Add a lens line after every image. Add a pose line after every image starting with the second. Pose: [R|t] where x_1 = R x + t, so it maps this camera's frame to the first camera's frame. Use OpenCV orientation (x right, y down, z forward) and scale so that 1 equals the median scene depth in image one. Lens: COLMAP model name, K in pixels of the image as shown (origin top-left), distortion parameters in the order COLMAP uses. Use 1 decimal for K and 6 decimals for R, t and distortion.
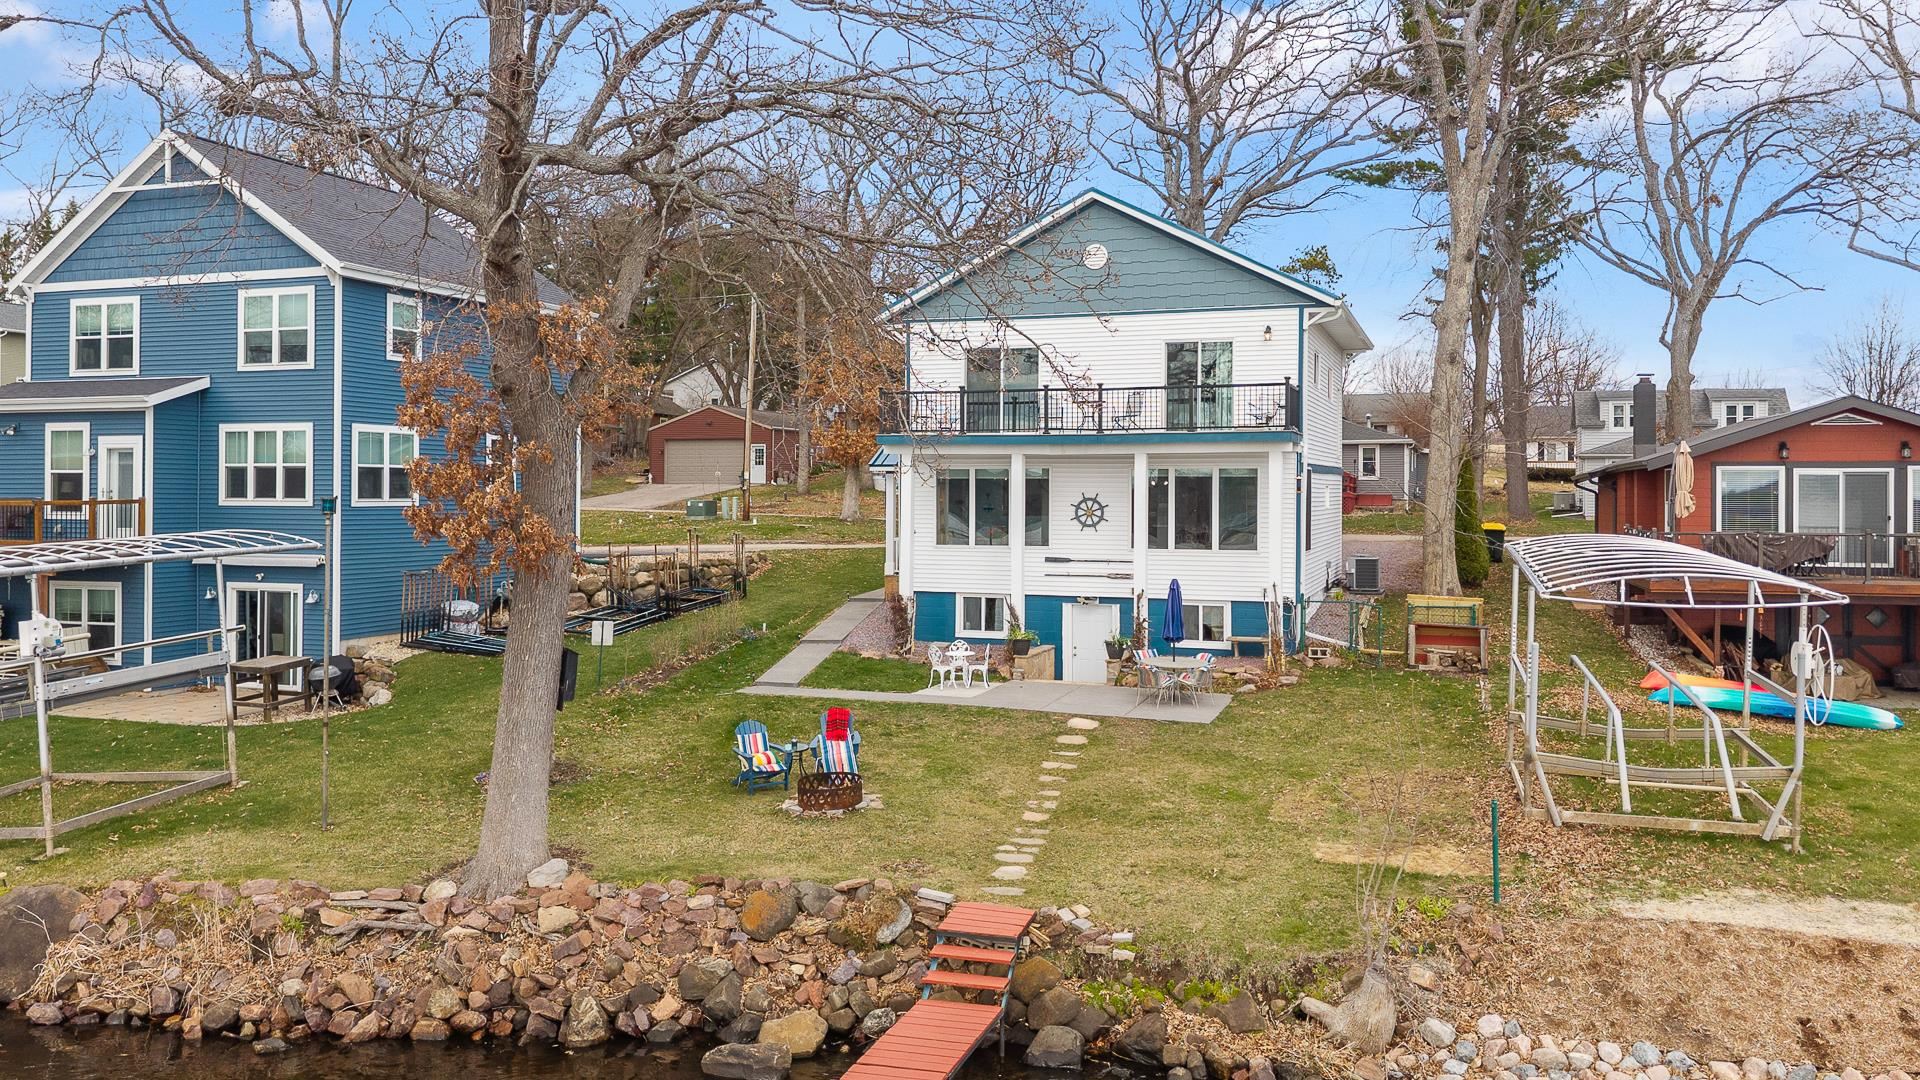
lens RADIAL K [[1610.5, 0, 938.9], [0, 1610.5, 492.9], [0, 0, 1]] dist [0.047471, -0.041810]
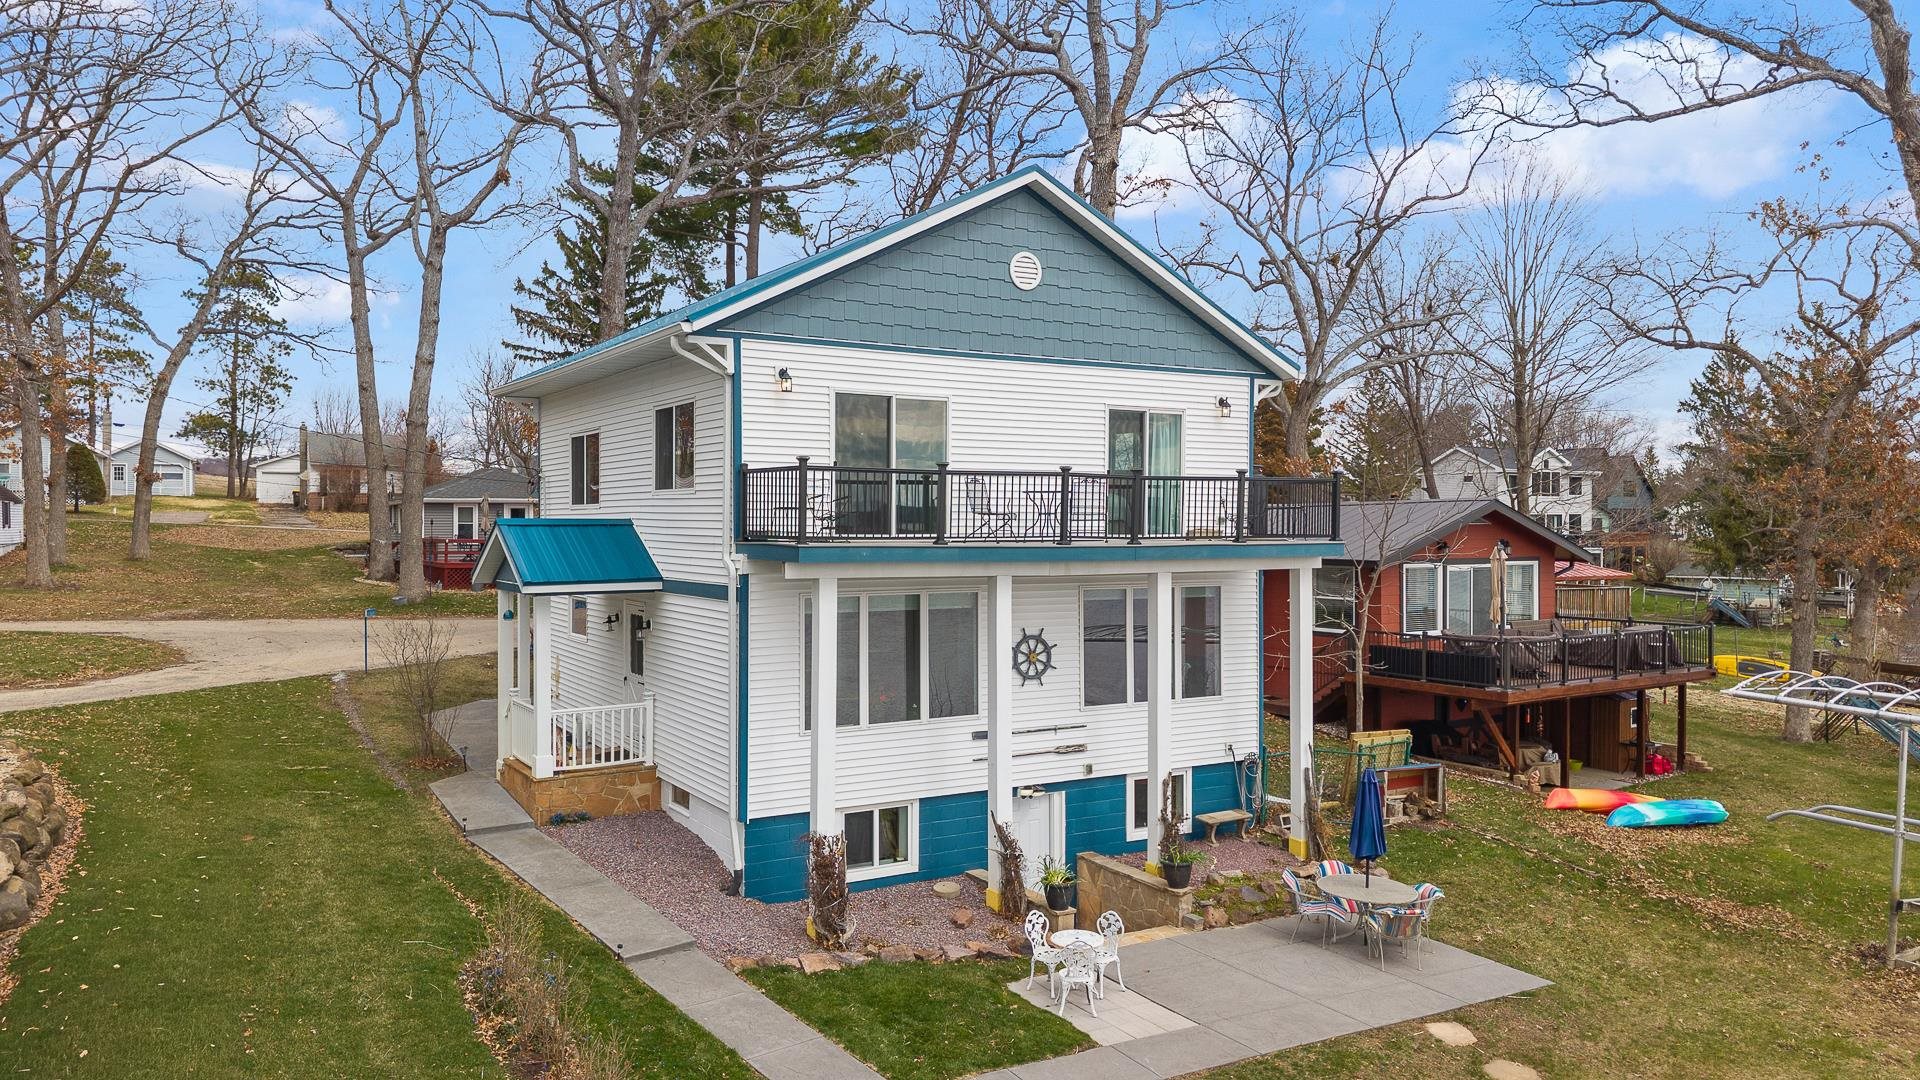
lens RADIAL K [[1343.8, 0, 959.8], [0, 1343.8, 496.3], [0, 0, 1]] dist [0.017465, -0.005711]
pose [[0.643720, 0.013222, 0.765147, -0.371475], [-0.002592, 0.999883, -0.015098, -0.048547], [-0.765257, 0.007736, 0.643679, 0.711902]]
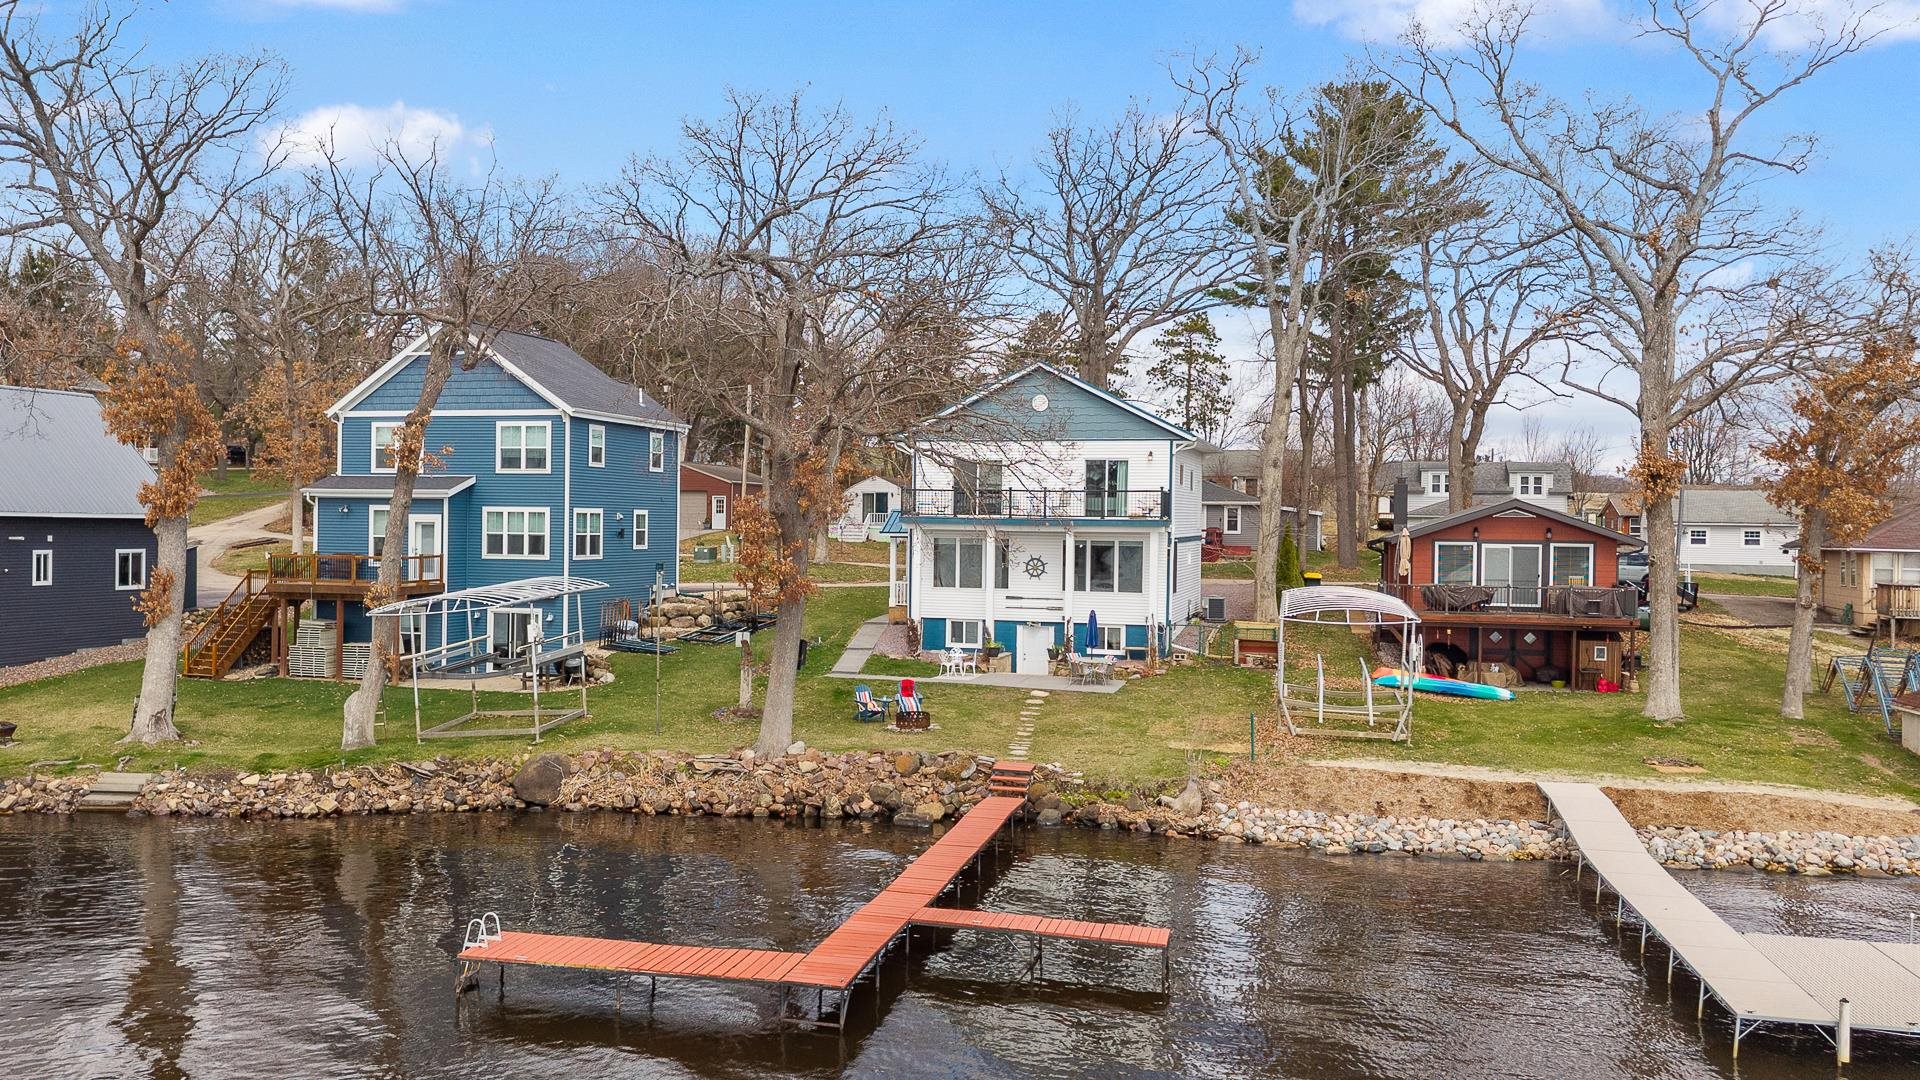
lens RADIAL K [[1702.7, 0, 835.0], [0, 1702.7, 549.6], [0, 0, 1]] dist [0.088699, -0.021886]
pose [[0.999804, 0.008809, 0.017720, -0.139541], [-0.009079, 0.999843, 0.015196, -0.030599], [-0.017583, -0.015354, 0.999728, -0.697178]]
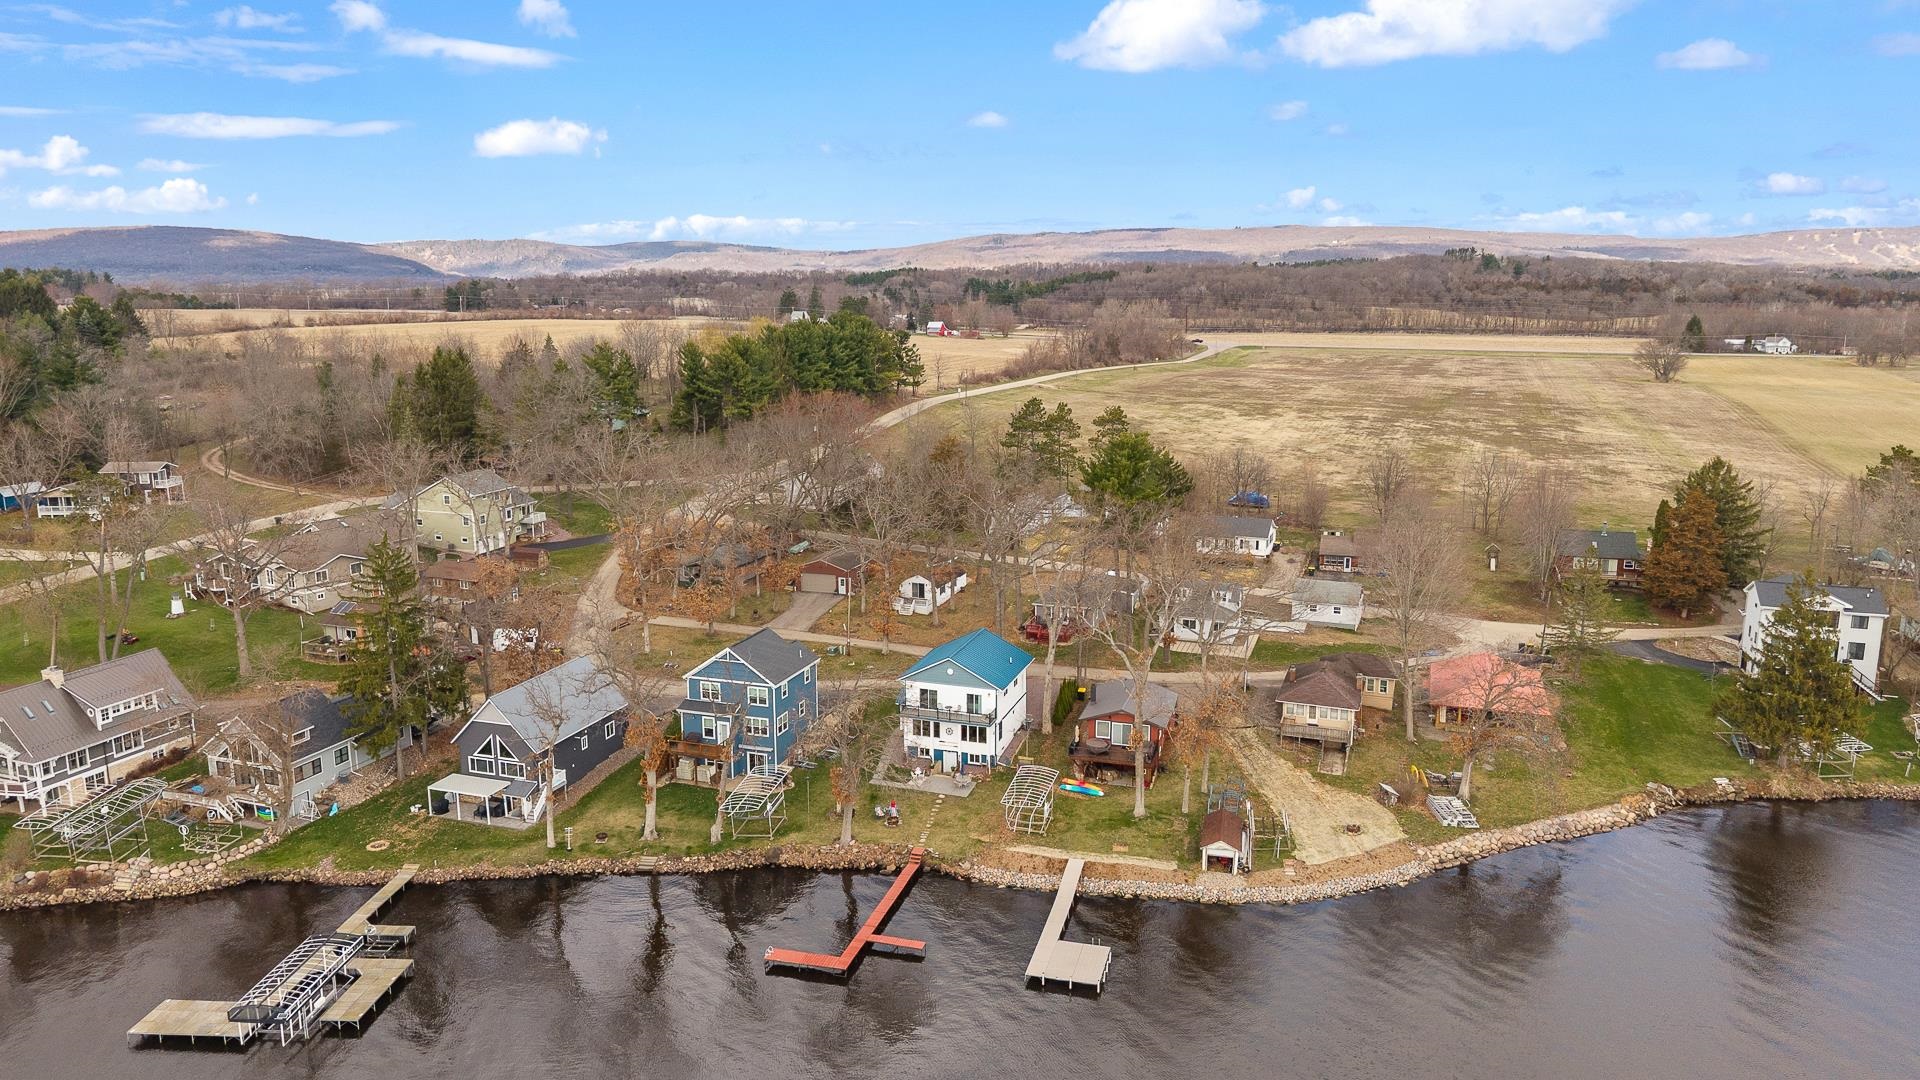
lens RADIAL K [[1343.8, 0, 956.6], [0, 1343.8, 532.5], [0, 0, 1]] dist [0.017465, -0.005711]
pose [[0.999812, -0.014798, 0.012495, 0.081355], [0.012498, 0.985809, 0.167406, -1.157703], [-0.014795, -0.167219, 0.985809, -2.527203]]
